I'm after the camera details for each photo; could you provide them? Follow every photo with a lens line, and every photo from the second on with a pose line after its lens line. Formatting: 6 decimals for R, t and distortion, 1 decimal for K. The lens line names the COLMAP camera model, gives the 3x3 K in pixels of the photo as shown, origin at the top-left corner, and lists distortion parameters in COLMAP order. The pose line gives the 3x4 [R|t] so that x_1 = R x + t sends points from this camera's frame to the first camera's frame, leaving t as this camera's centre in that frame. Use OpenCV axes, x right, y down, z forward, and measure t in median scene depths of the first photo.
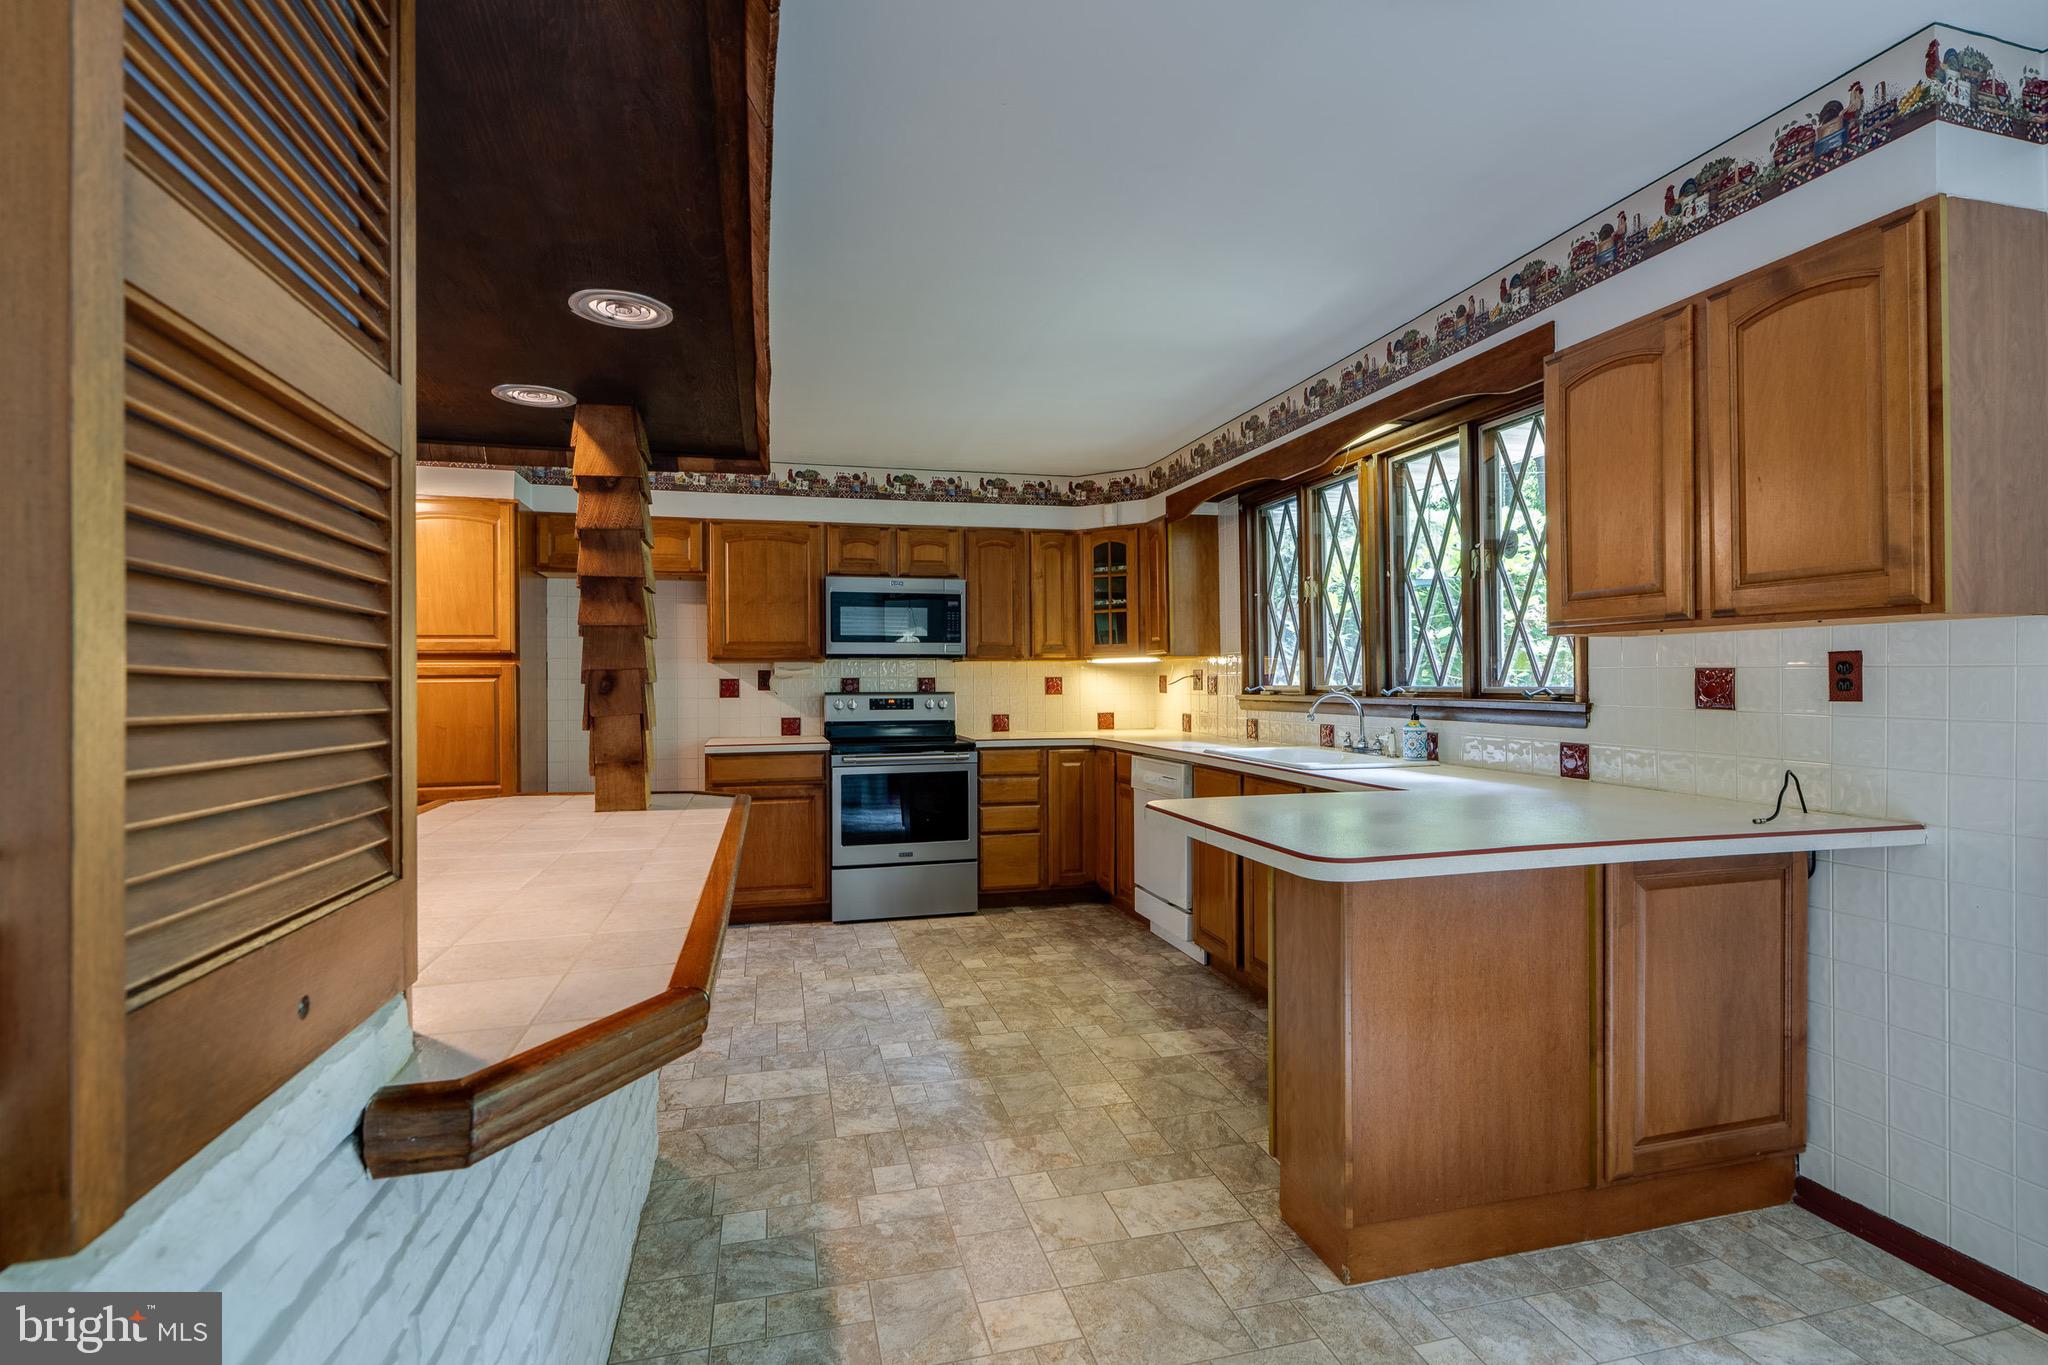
lens RADIAL K [[942.1, 0, 1022.4], [0, 942.1, 677.8], [0, 0, 1]] dist [-0.009150, 0.002093]
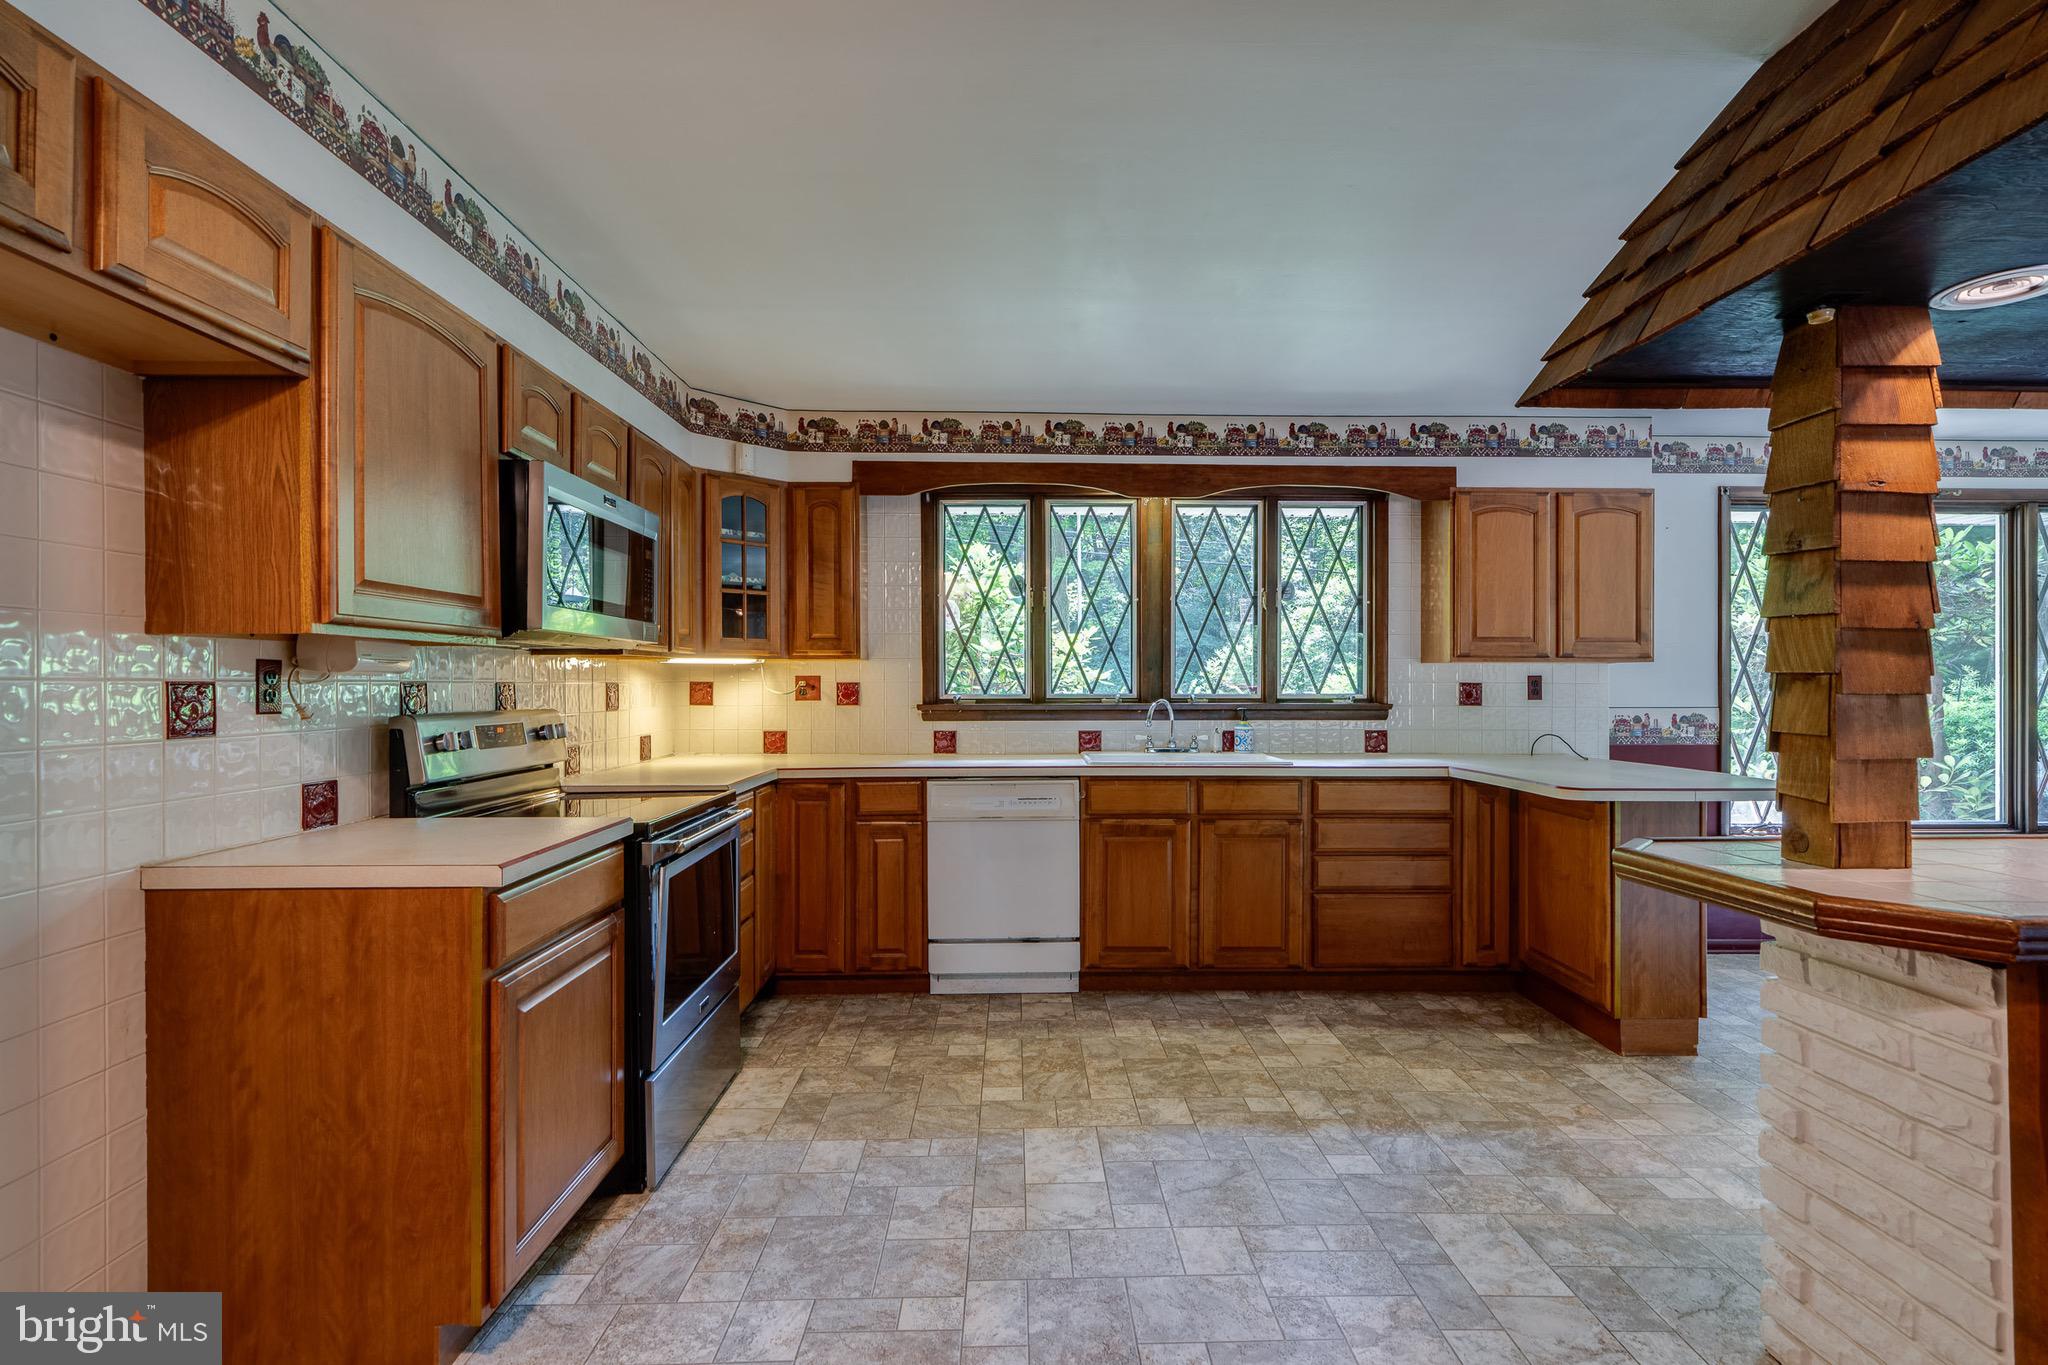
lens RADIAL K [[942.1, 0, 1020.4], [0, 942.1, 678.1], [0, 0, 1]] dist [-0.009150, 0.002093]
pose [[0.246544, 0.015305, 0.969011, -1.054835], [-0.004405, 0.999883, -0.014672, 0.009466], [-0.969122, -0.000651, 0.246583, 1.184932]]
